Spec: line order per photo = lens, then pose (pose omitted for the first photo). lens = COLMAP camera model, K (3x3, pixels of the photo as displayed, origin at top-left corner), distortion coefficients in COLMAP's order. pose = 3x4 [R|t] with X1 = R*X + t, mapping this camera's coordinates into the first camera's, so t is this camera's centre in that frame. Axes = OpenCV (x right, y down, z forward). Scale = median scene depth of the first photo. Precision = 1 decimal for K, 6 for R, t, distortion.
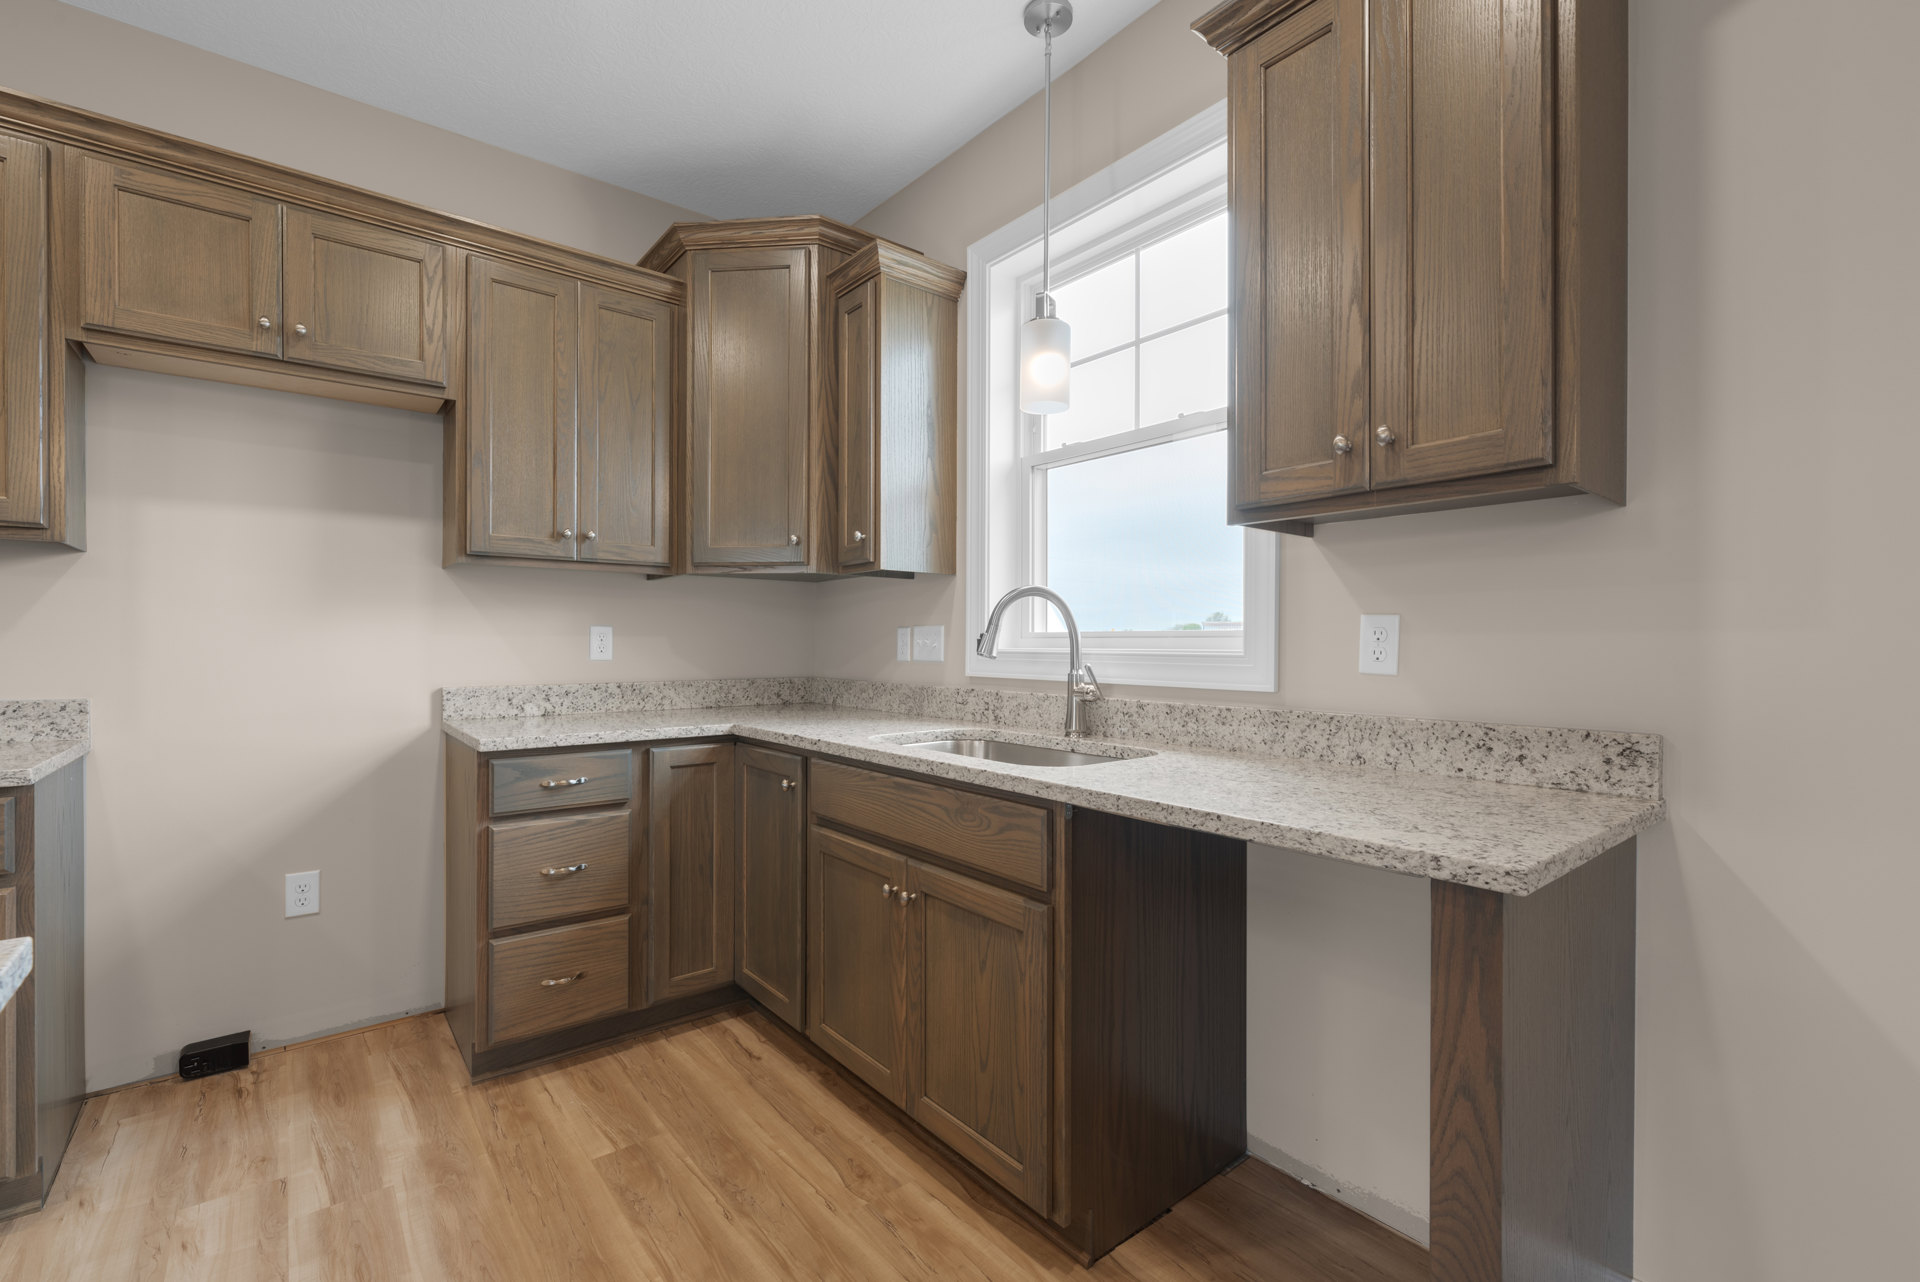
lens RADIAL K [[833.1, 0, 956.2], [0, 833.1, 645.0], [0, 0, 1]] dist [-0.000345, -0.000017]
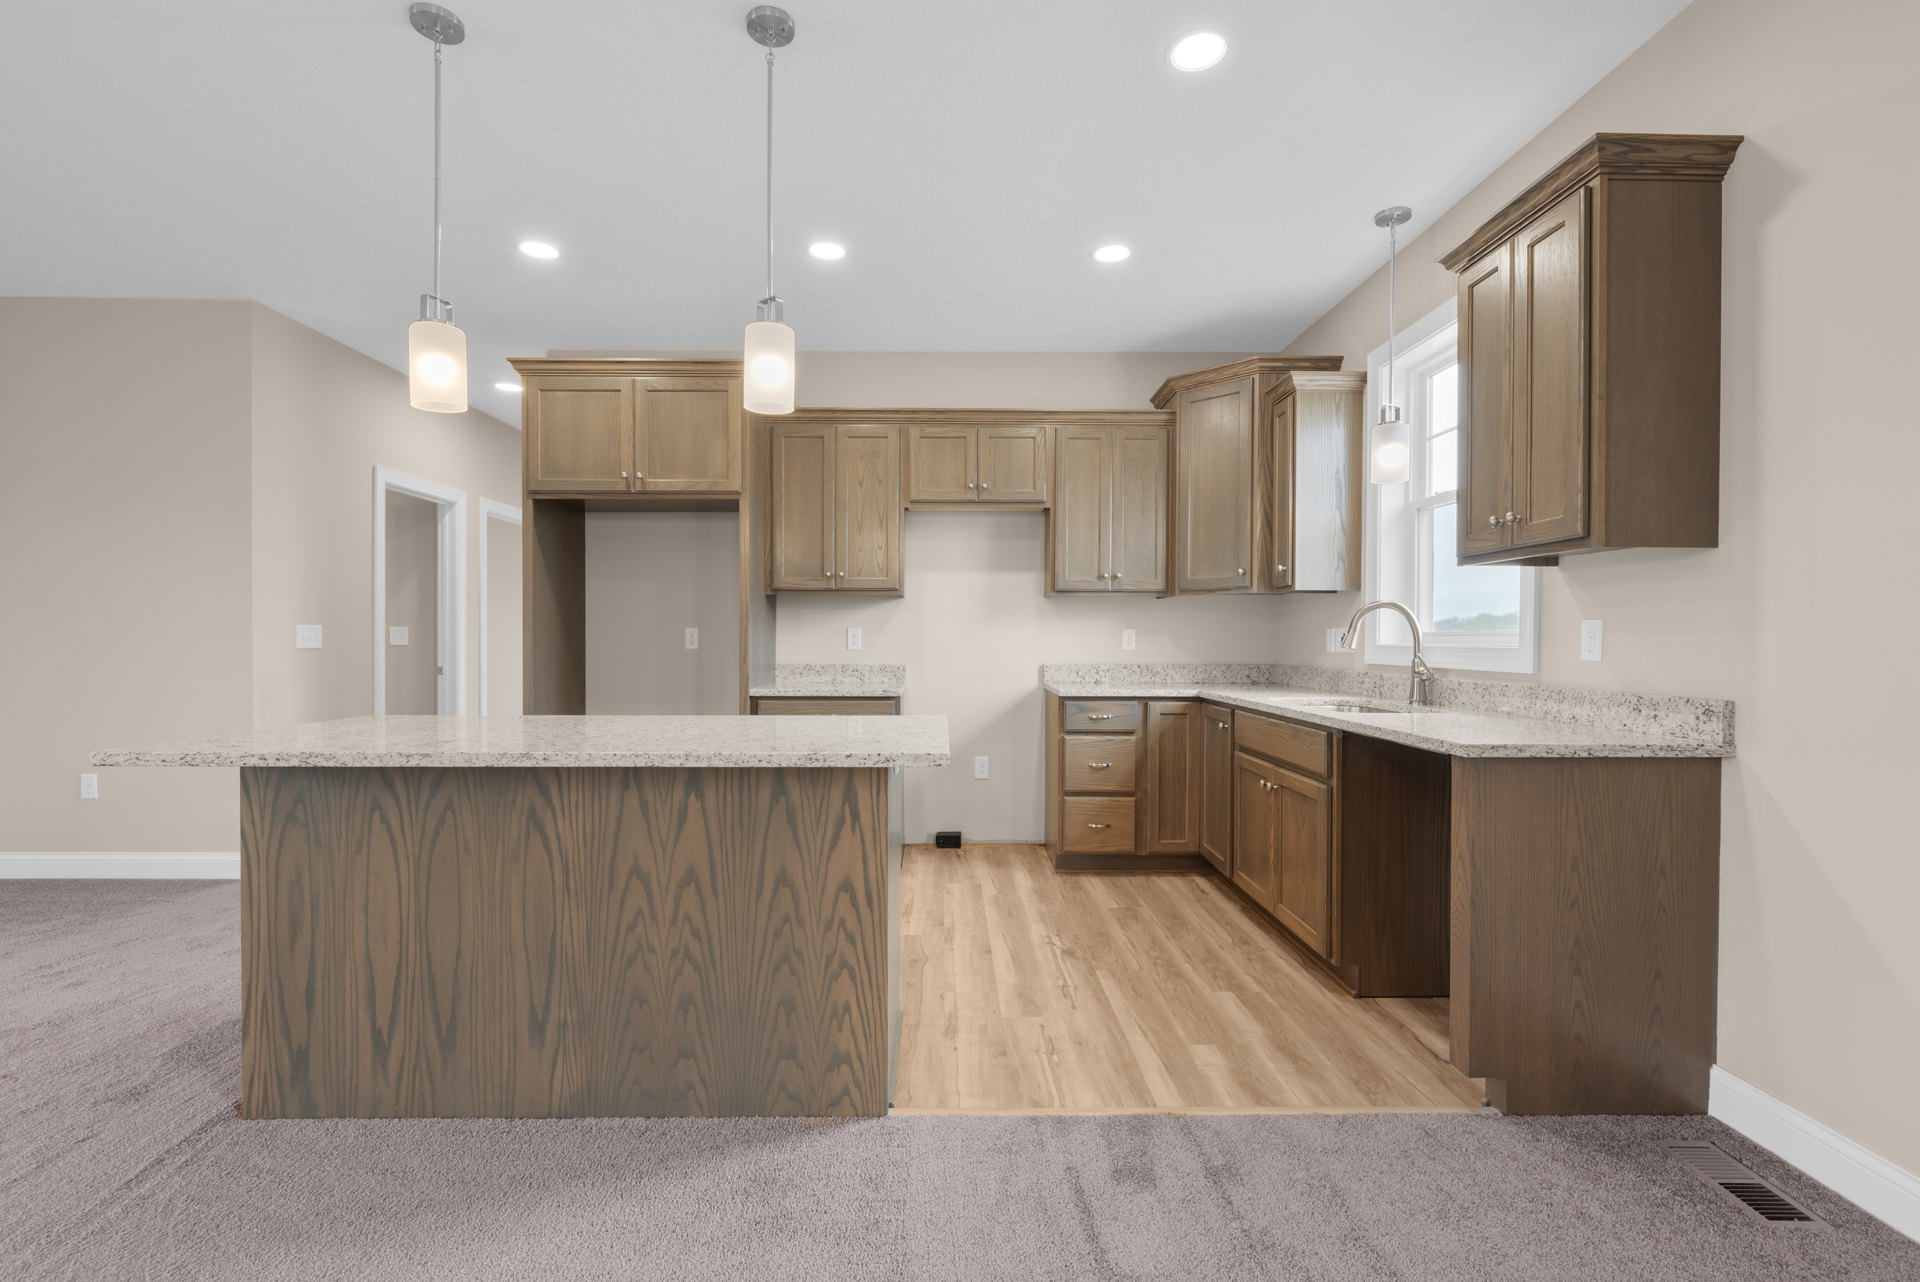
lens RADIAL K [[833.1, 0, 956.9], [0, 833.1, 644.3], [0, 0, 1]] dist [-0.000345, -0.000017]
pose [[0.787021, 0.004991, -0.616906, 0.406061], [-0.003621, 0.999987, 0.003471, 0.003482], [0.616915, -0.000498, 0.787029, -0.625930]]
